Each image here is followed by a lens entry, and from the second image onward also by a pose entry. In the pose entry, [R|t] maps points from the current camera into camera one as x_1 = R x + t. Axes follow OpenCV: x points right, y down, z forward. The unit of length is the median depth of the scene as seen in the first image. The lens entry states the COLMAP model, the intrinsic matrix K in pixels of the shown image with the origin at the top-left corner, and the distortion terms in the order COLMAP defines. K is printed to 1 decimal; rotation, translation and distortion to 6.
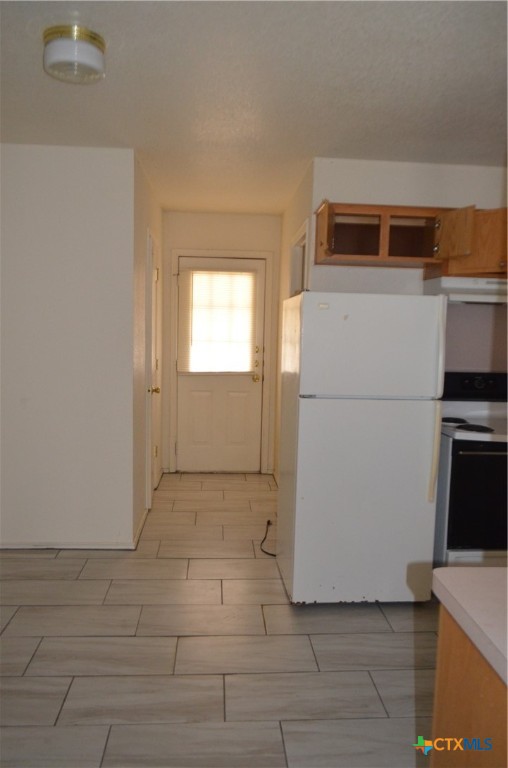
lens RADIAL K [[595.9, 0, 252.7], [0, 595.9, 393.8], [0, 0, 1]] dist [-0.007873, -0.004763]
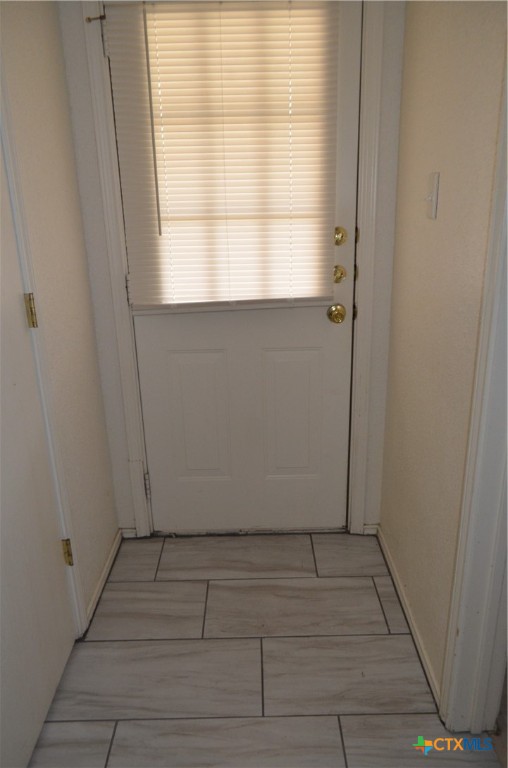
lens RADIAL K [[595.9, 0, 252.7], [0, 595.9, 393.8], [0, 0, 1]] dist [-0.007873, -0.004763]
pose [[0.997047, -0.027682, -0.071631, -0.021927], [0.042581, 0.975529, 0.215707, -0.060656], [0.063907, -0.218121, 0.973827, 0.613992]]
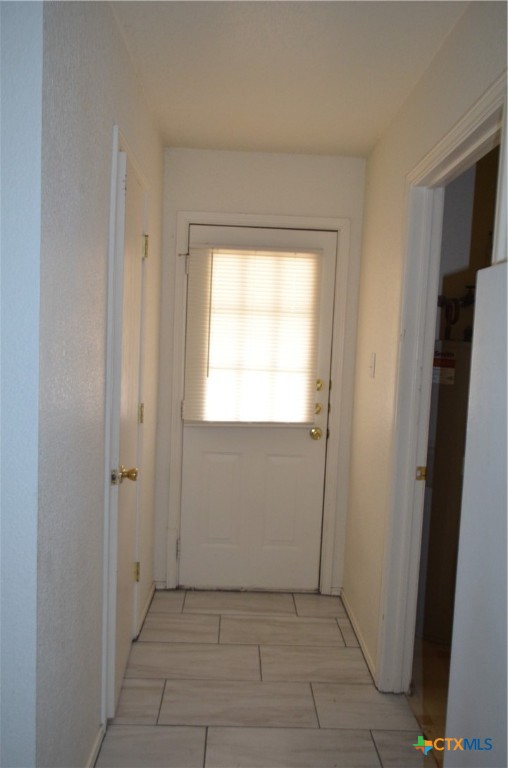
lens RADIAL K [[595.9, 0, 252.7], [0, 595.9, 393.8], [0, 0, 1]] dist [-0.007873, -0.004763]
pose [[0.999191, 0.020211, -0.034776, -0.037256], [-0.021268, 0.999314, -0.030309, -0.046431], [0.034140, 0.031024, 0.998935, 0.410825]]
